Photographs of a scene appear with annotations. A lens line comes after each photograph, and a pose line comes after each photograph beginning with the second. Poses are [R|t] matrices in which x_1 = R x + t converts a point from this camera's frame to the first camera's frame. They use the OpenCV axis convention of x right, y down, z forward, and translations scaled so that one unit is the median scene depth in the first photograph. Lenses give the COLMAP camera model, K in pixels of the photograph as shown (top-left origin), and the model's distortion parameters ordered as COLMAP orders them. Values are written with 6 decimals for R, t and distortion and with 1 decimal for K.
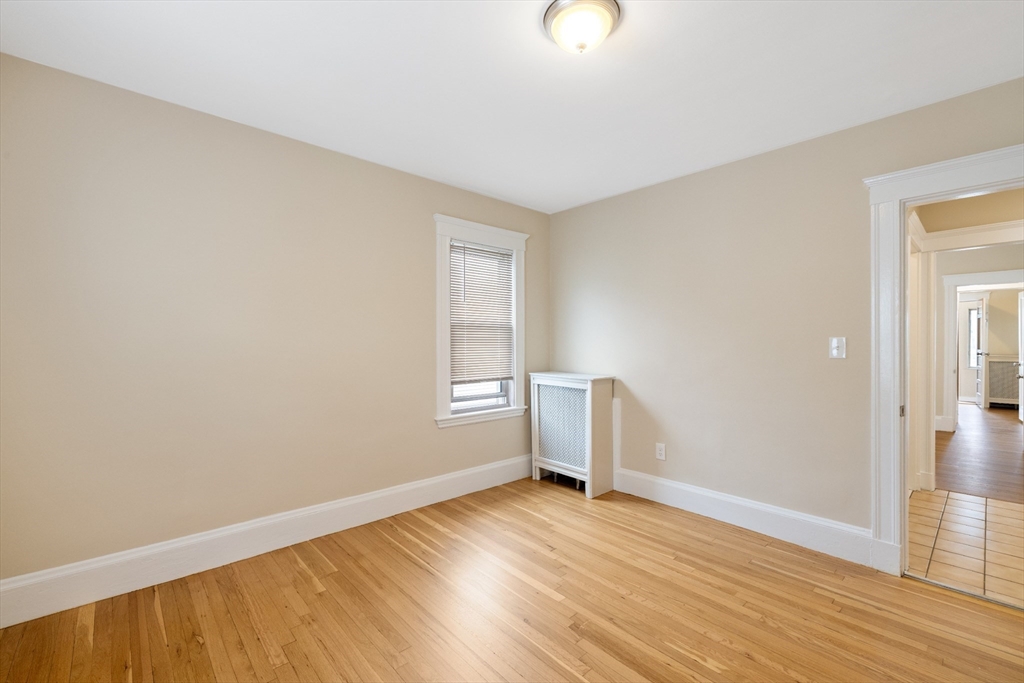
lens RADIAL K [[432.1, 0, 511.5], [0, 432.1, 350.0], [0, 0, 1]] dist [0.000815, 0.000774]
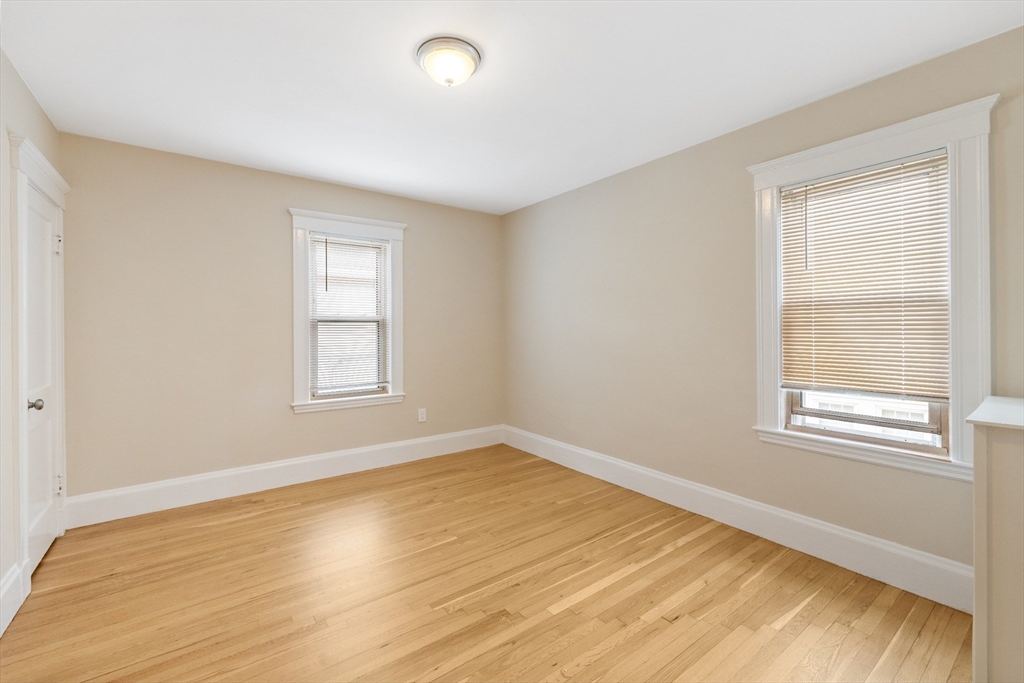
lens RADIAL K [[432.1, 0, 503.3], [0, 432.1, 338.9], [0, 0, 1]] dist [0.000815, 0.000774]
pose [[-0.108829, 0.022243, -0.993812, 0.729414], [-0.012501, 0.999640, 0.023743, -0.015890], [0.993982, 0.015007, -0.108512, 0.704464]]
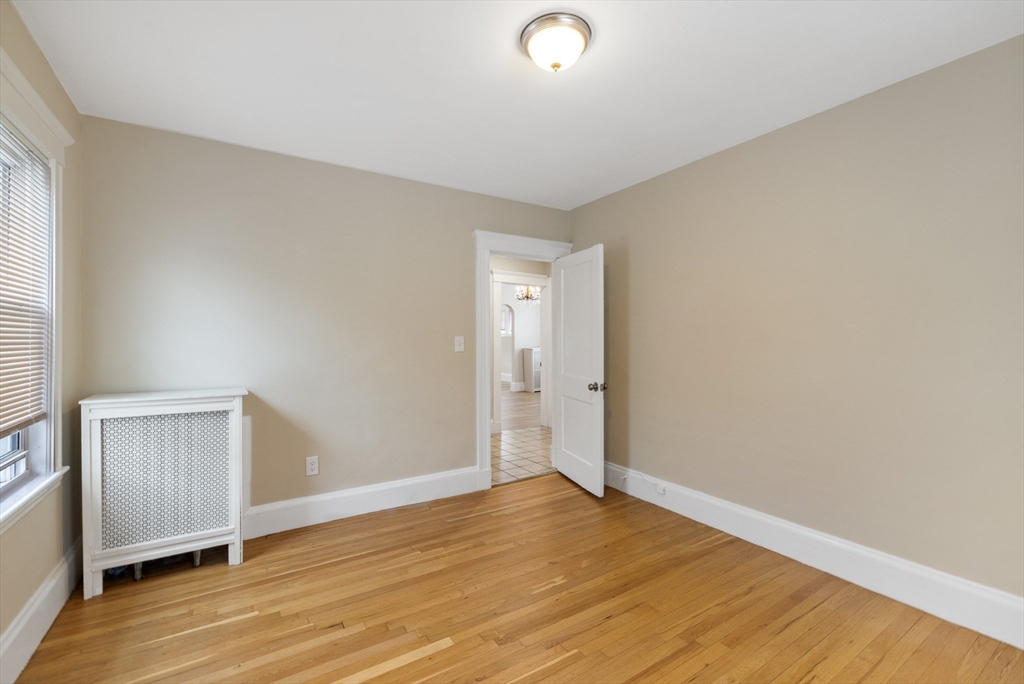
lens RADIAL K [[432.1, 0, 502.2], [0, 432.1, 341.3], [0, 0, 1]] dist [0.000815, 0.000774]
pose [[0.184624, -0.009540, 0.982763, -0.502494], [0.020089, 0.999781, 0.005931, -0.016810], [-0.982604, 0.018648, 0.184775, 0.517948]]
